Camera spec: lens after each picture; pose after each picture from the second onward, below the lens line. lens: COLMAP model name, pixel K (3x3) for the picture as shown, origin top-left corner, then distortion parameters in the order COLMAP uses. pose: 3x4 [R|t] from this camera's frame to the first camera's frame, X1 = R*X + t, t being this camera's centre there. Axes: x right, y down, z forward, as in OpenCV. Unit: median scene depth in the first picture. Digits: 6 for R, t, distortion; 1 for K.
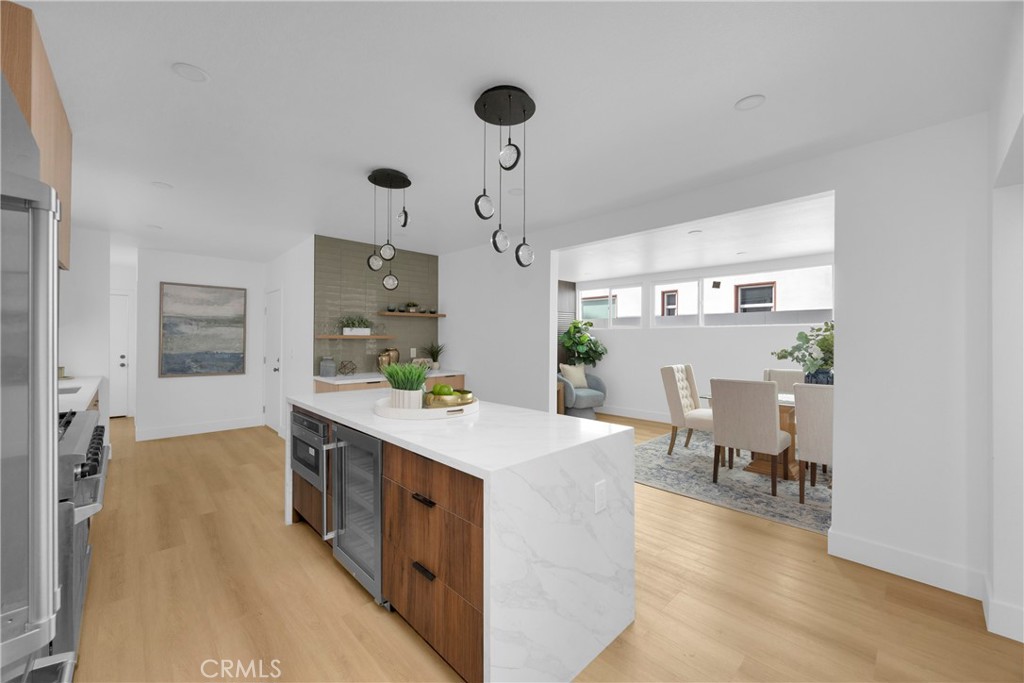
lens RADIAL K [[404.8, 0, 495.1], [0, 404.8, 339.4], [0, 0, 1]] dist [0.001071, 0.000097]
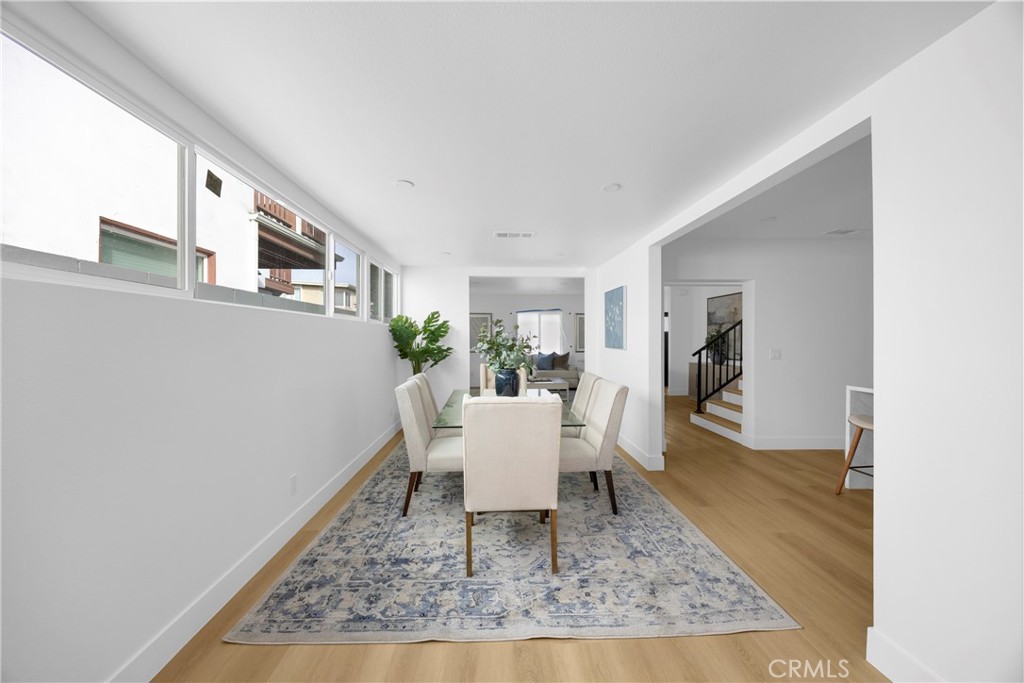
lens RADIAL K [[404.8, 0, 485.6], [0, 404.8, 343.5], [0, 0, 1]] dist [0.001071, 0.000097]
pose [[-0.766107, -0.008550, 0.642656, 0.147221], [0.001030, 0.999894, 0.014531, -0.000429], [-0.642712, 0.011794, -0.766017, 1.177843]]
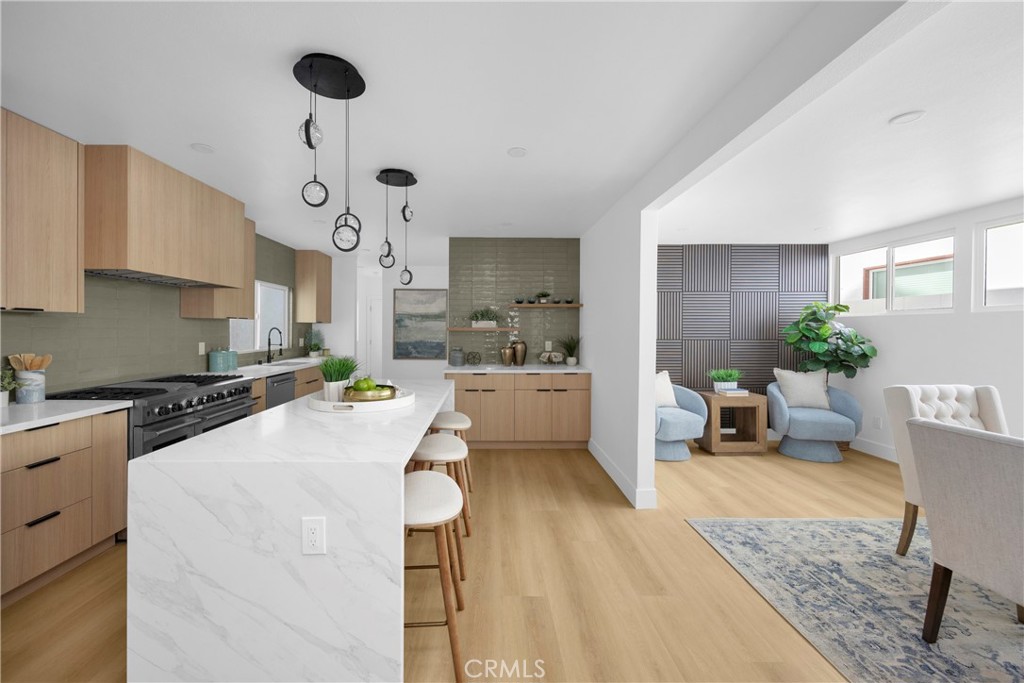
lens RADIAL K [[404.8, 0, 471.8], [0, 404.8, 333.4], [0, 0, 1]] dist [0.001071, 0.000097]
pose [[0.729505, 0.006888, -0.683941, 0.313685], [-0.002188, 0.999968, 0.007737, -0.003370], [0.683972, -0.004148, 0.729497, 0.197033]]
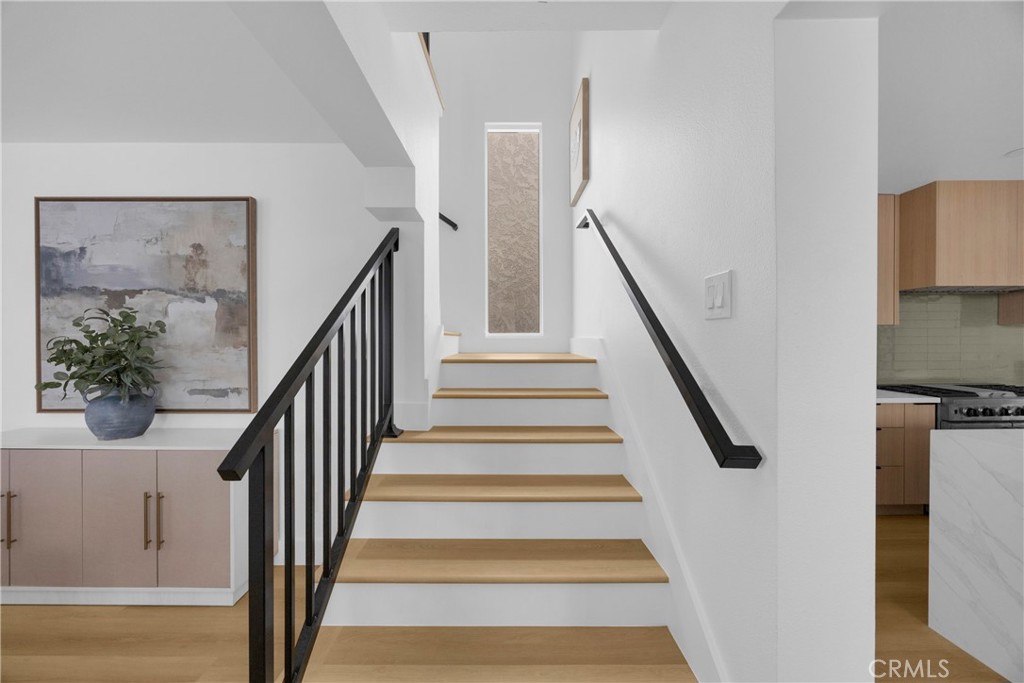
lens RADIAL K [[404.8, 0, 517.2], [0, 404.8, 339.4], [0, 0, 1]] dist [0.001071, 0.000097]
pose [[-0.645180, -0.004654, -0.764016, 0.473445], [-0.002042, 0.999988, -0.004368, 0.003169], [0.764028, -0.001258, -0.645182, 0.188425]]
